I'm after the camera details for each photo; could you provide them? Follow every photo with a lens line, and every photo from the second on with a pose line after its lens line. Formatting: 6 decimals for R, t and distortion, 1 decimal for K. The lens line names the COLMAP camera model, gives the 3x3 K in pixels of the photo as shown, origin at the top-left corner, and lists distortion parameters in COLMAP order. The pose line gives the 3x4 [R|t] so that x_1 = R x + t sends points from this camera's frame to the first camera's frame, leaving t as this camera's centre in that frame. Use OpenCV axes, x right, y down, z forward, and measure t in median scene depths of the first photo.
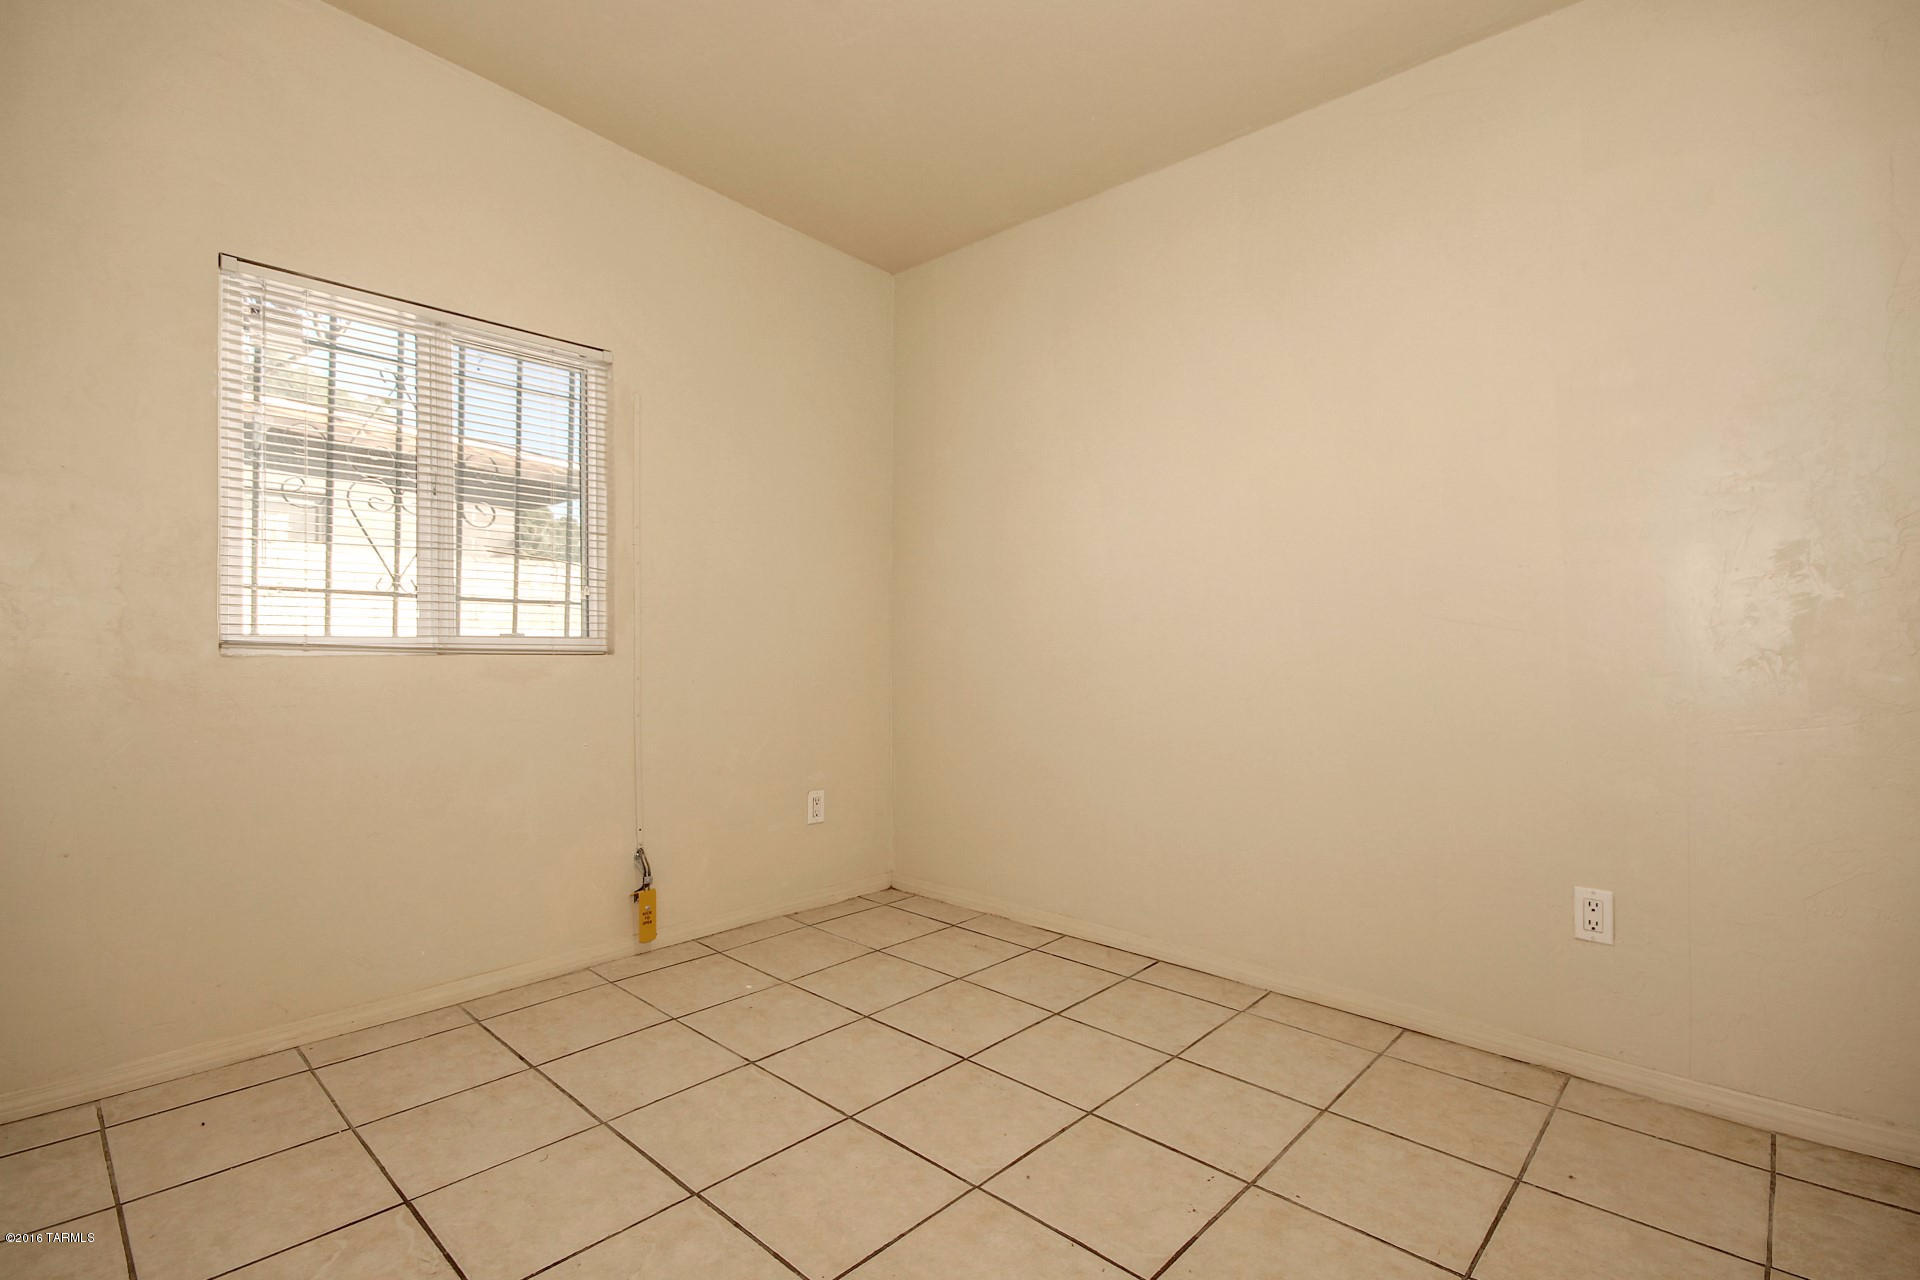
lens RADIAL K [[892.0, 0, 963.2], [0, 892.0, 644.5], [0, 0, 1]] dist [-0.001023, -0.001251]
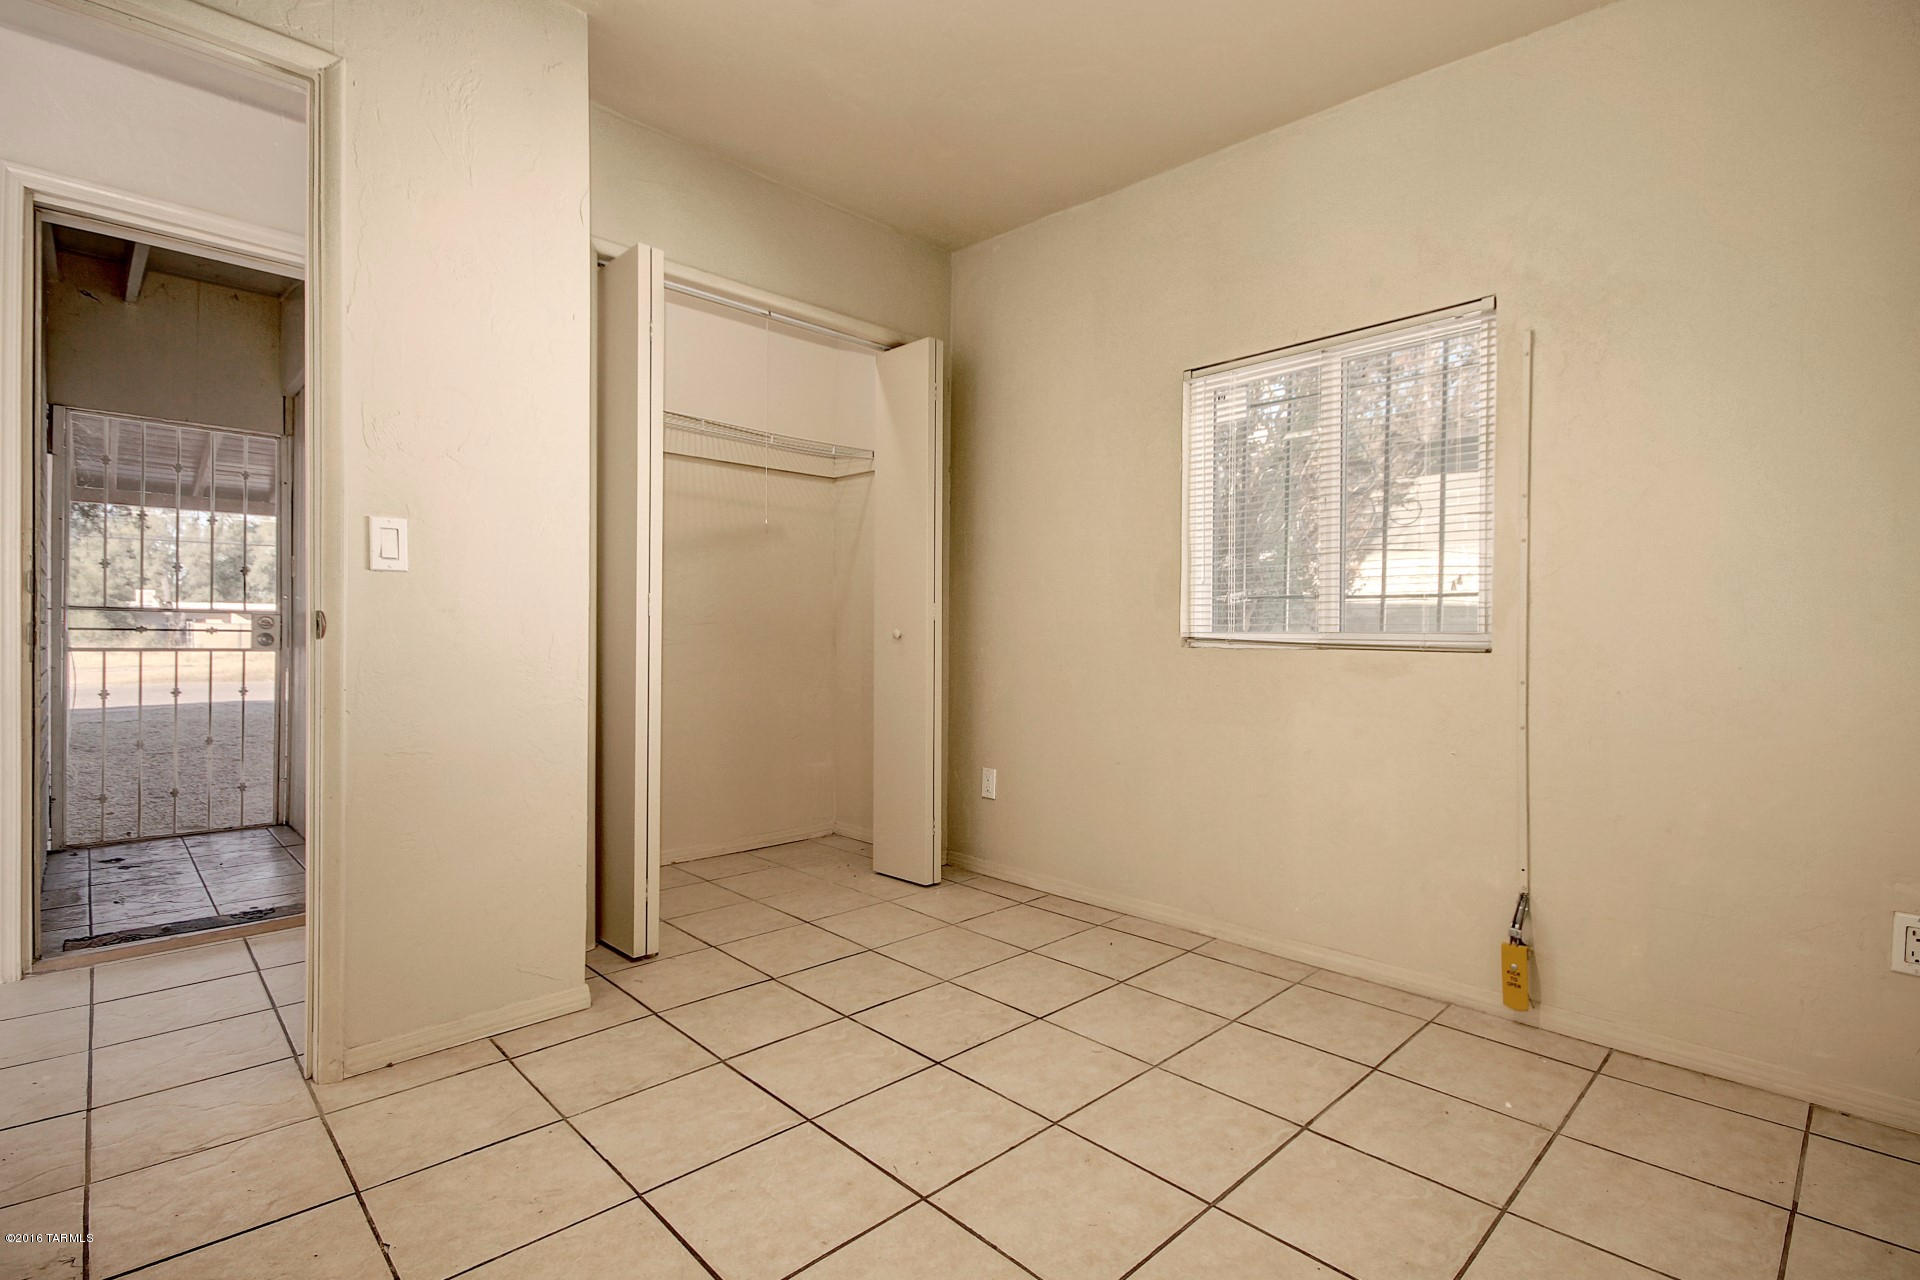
lens RADIAL K [[892.0, 0, 963.2], [0, 892.0, 644.5], [0, 0, 1]] dist [-0.001023, -0.001251]
pose [[-0.057018, 0.007412, -0.998346, 0.572867], [-0.007498, 0.999941, 0.007852, 0.000321], [0.998345, 0.007933, -0.056959, 0.649604]]
